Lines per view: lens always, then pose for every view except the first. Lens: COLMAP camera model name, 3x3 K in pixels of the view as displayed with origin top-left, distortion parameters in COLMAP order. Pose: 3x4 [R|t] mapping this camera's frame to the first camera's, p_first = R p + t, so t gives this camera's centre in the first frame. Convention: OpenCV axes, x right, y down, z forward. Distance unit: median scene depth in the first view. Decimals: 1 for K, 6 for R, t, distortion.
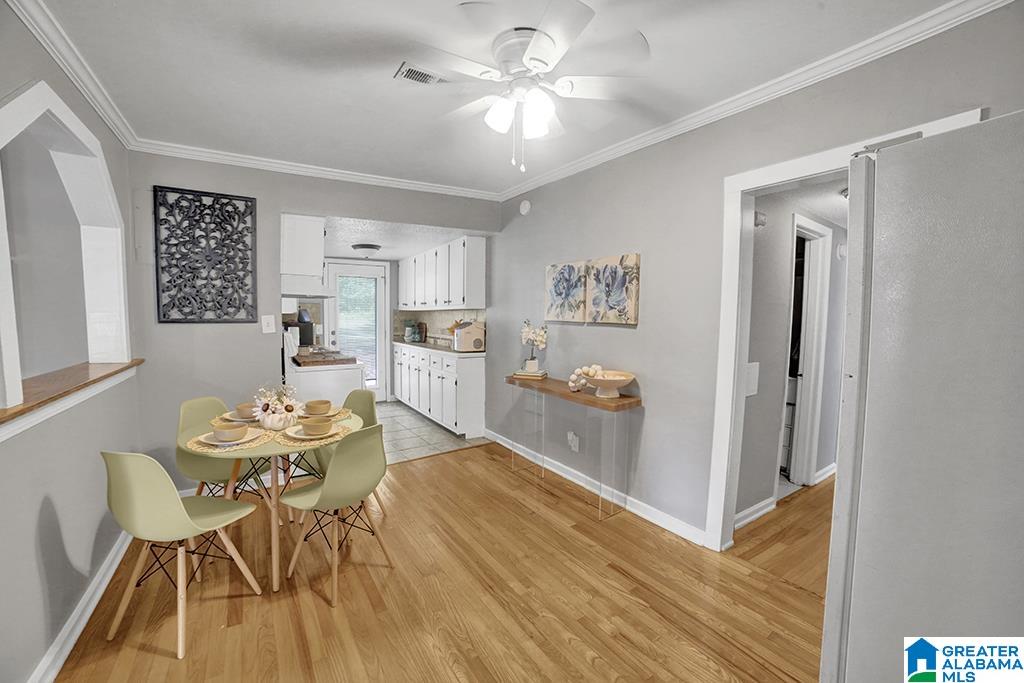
lens RADIAL K [[418.5, 0, 507.5], [0, 418.5, 343.6], [0, 0, 1]] dist [-0.105859, 0.036468]
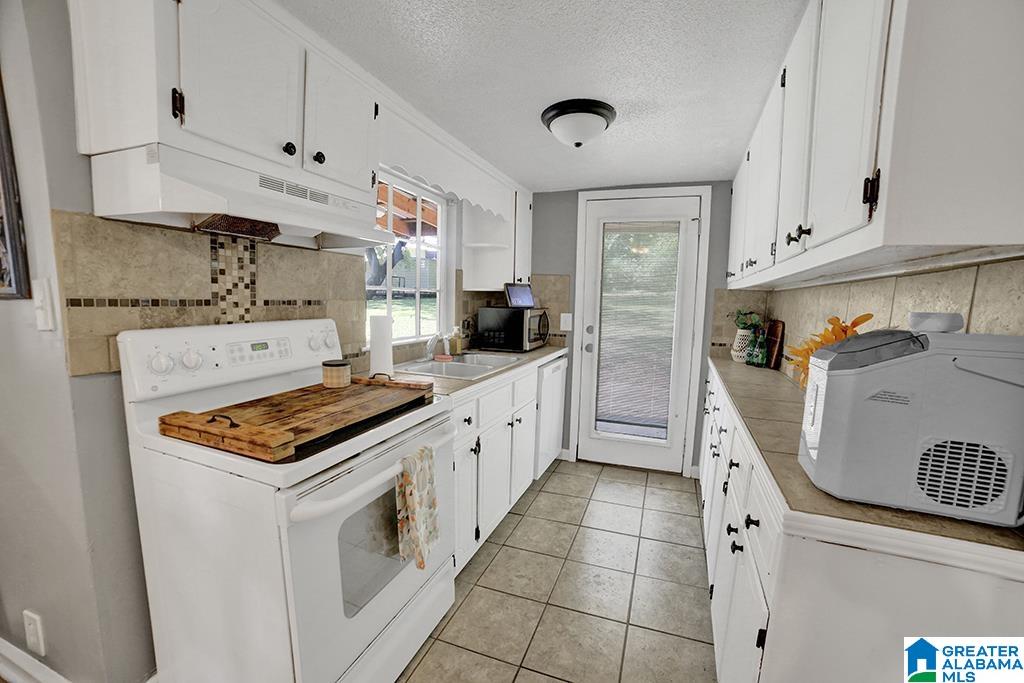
lens RADIAL K [[418.5, 0, 507.5], [0, 418.5, 343.6], [0, 0, 1]] dist [-0.105859, 0.036468]
pose [[0.591435, 0.094813, -0.800759, -0.100657], [-0.074960, 0.995228, 0.062474, -0.075264], [0.802861, 0.023075, 0.595720, 1.300315]]
